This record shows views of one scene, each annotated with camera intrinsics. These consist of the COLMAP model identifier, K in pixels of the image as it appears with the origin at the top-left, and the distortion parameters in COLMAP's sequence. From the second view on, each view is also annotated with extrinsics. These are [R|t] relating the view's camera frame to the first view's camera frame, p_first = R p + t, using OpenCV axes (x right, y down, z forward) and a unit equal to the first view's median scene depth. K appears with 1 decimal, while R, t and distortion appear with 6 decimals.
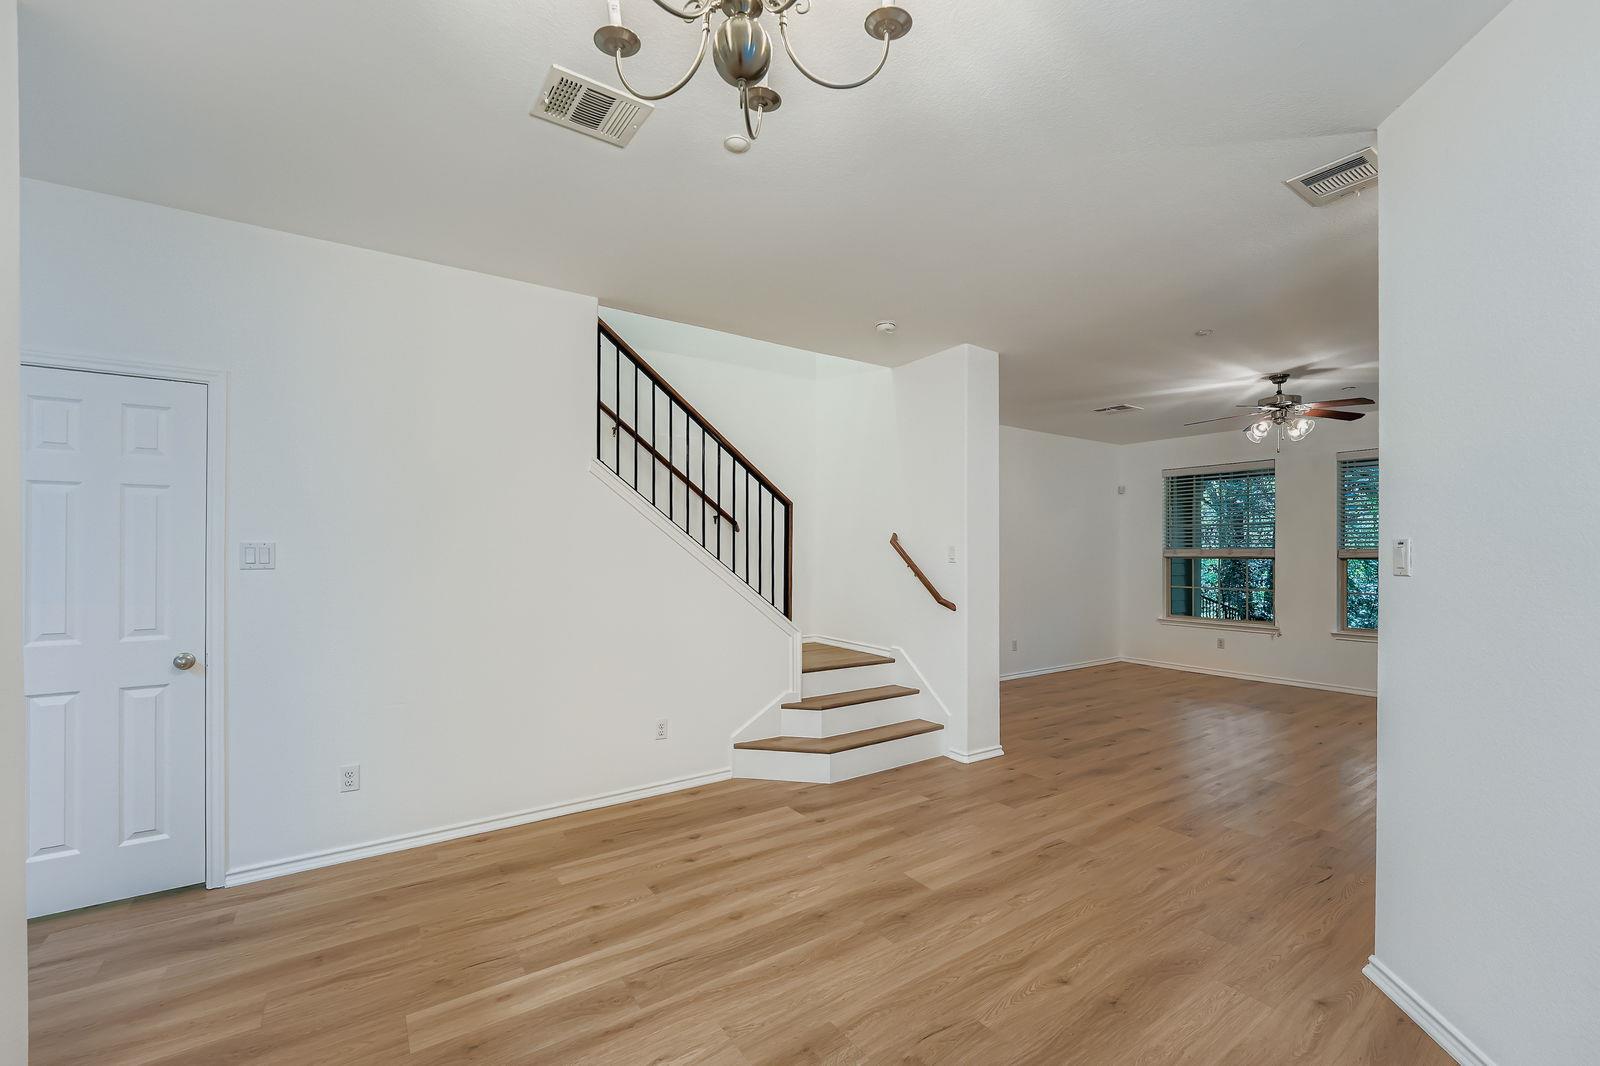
lens RADIAL K [[656.0, 0, 797.6], [0, 656.0, 546.3], [0, 0, 1]] dist [-0.012947, 0.000201]
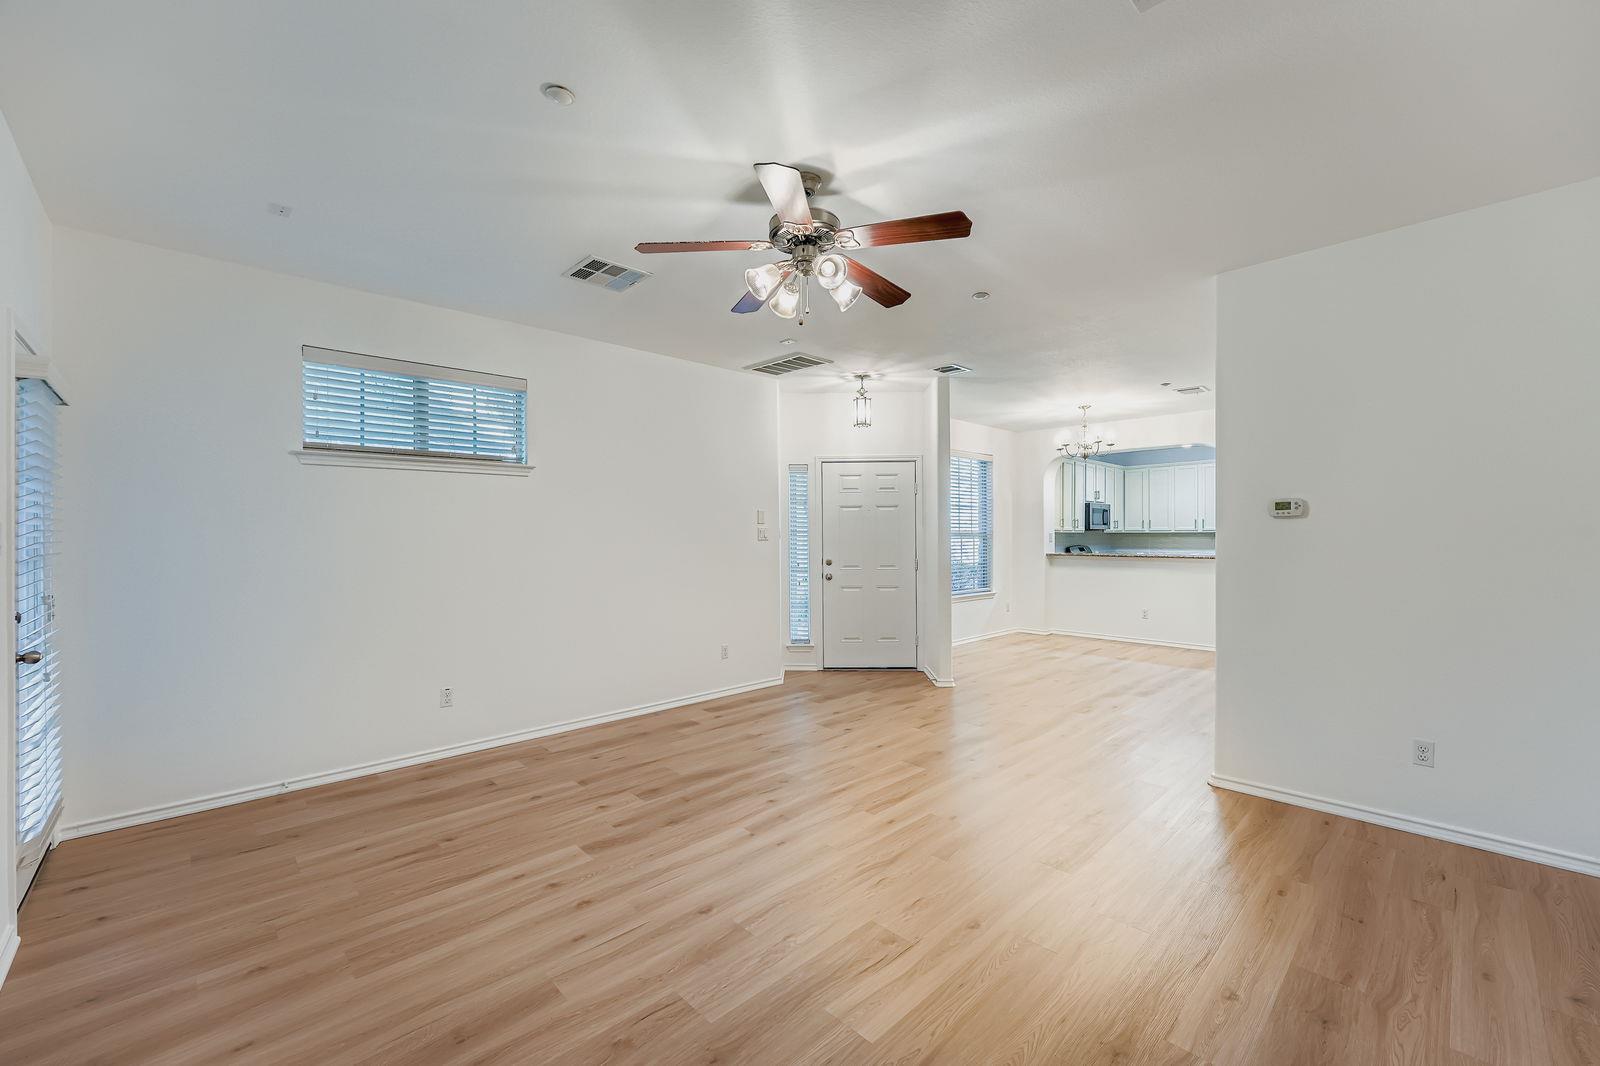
lens RADIAL K [[656.0, 0, 799.0], [0, 656.0, 531.8], [0, 0, 1]] dist [-0.012947, 0.000201]
pose [[-0.985396, 0.000747, -0.170276, 1.342375], [0.002653, 0.999936, -0.010969, 0.021513], [0.170257, -0.011261, -0.985335, 2.426275]]
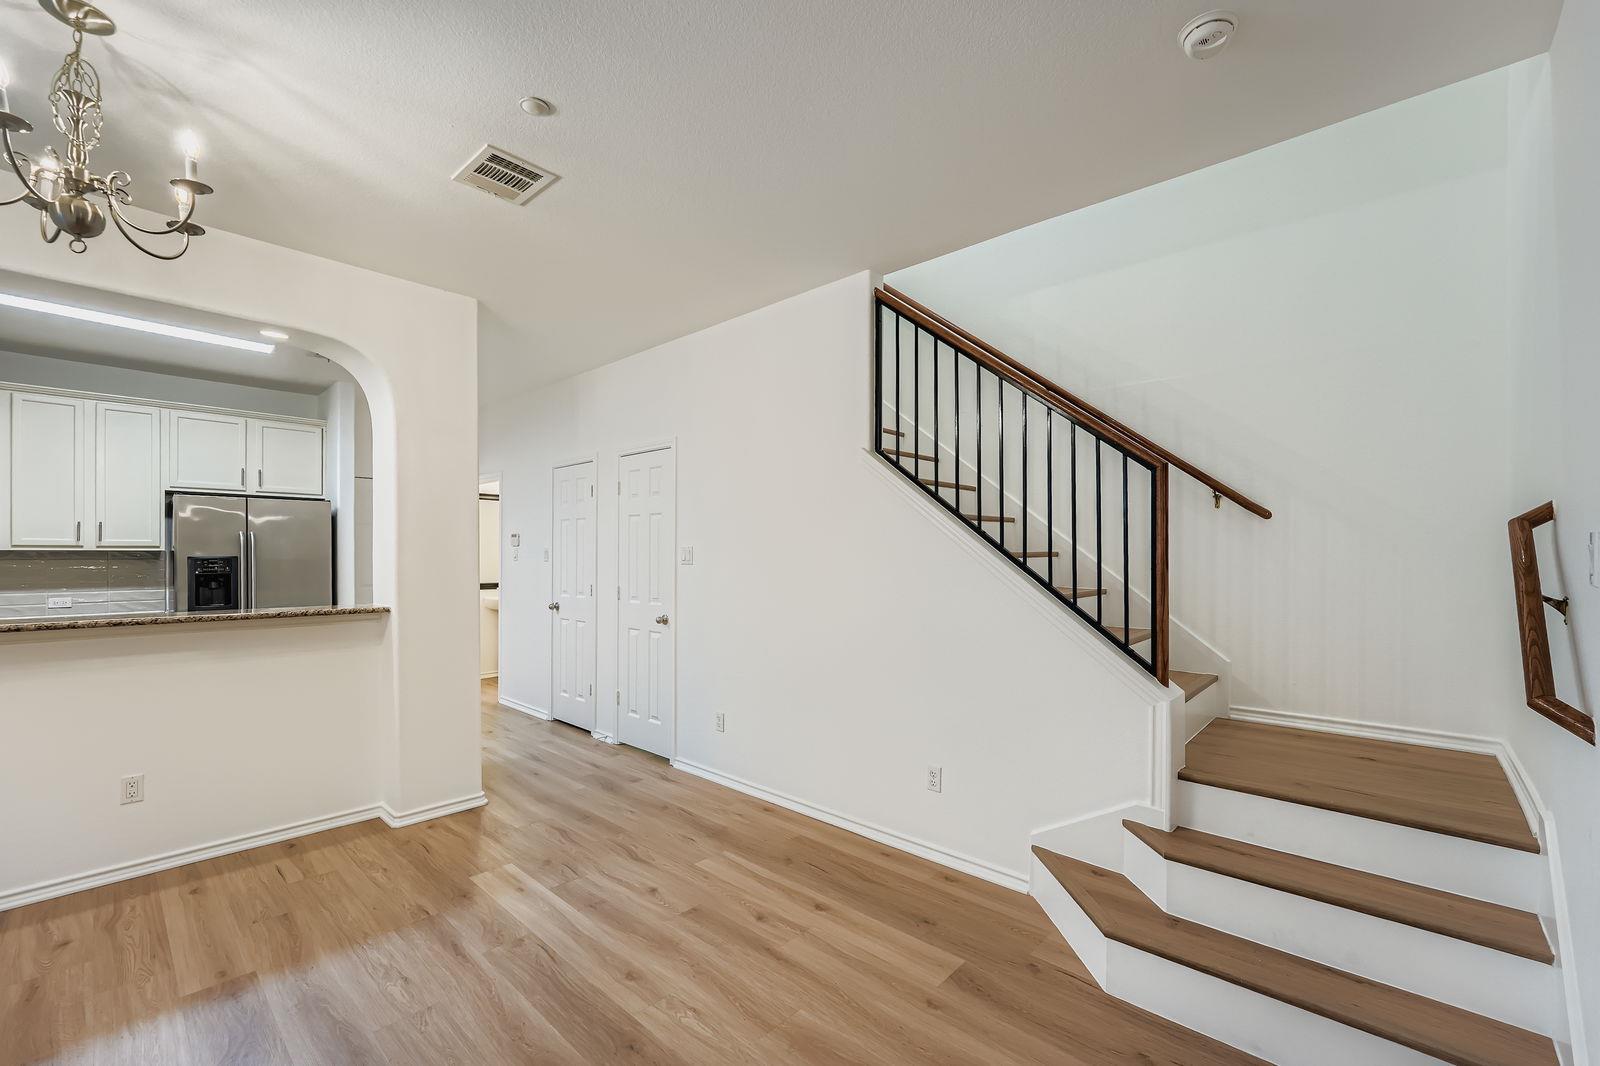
lens RADIAL K [[656.0, 0, 811.2], [0, 656.0, 556.6], [0, 0, 1]] dist [-0.012947, 0.000201]
pose [[0.242347, 0.005178, -0.970176, 0.615246], [0.005400, 0.999963, 0.006686, 0.008744], [0.970175, -0.006859, 0.242310, 0.797104]]
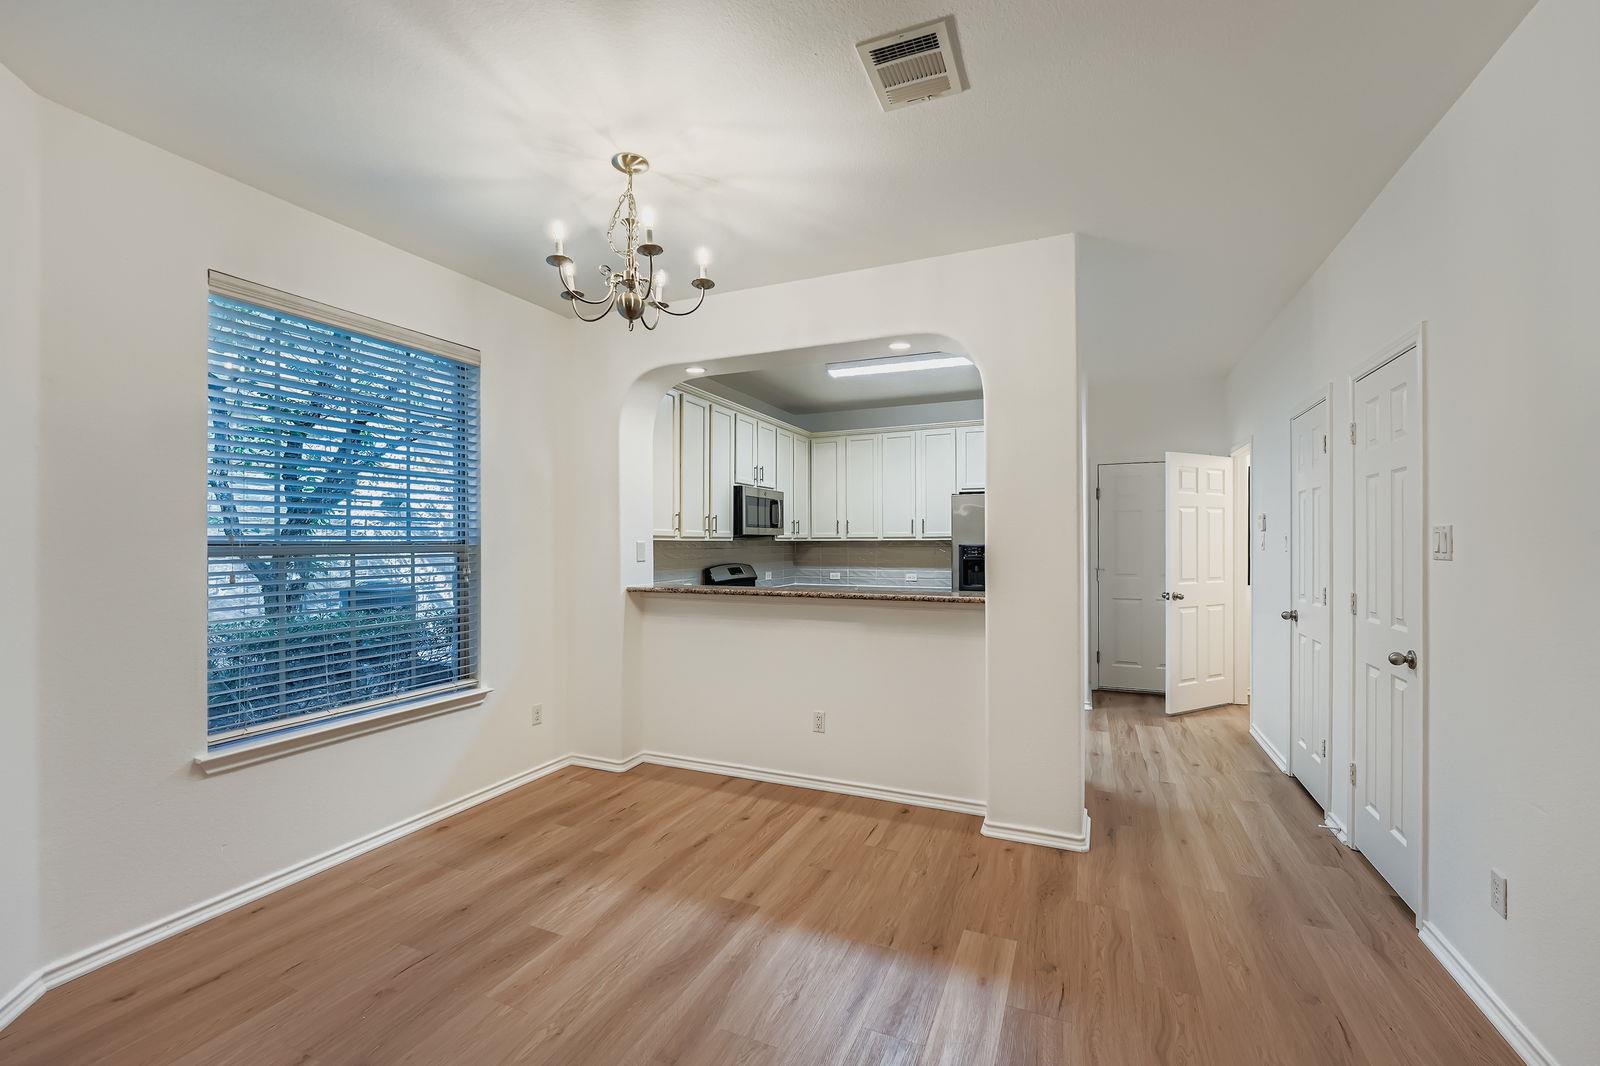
lens RADIAL K [[656.0, 0, 807.4], [0, 656.0, 543.5], [0, 0, 1]] dist [-0.012947, 0.000201]
pose [[-0.843070, 0.006157, -0.537769, 0.199412], [0.010360, 0.999935, -0.004794, 0.011084], [0.537705, -0.009613, -0.843079, 1.086021]]
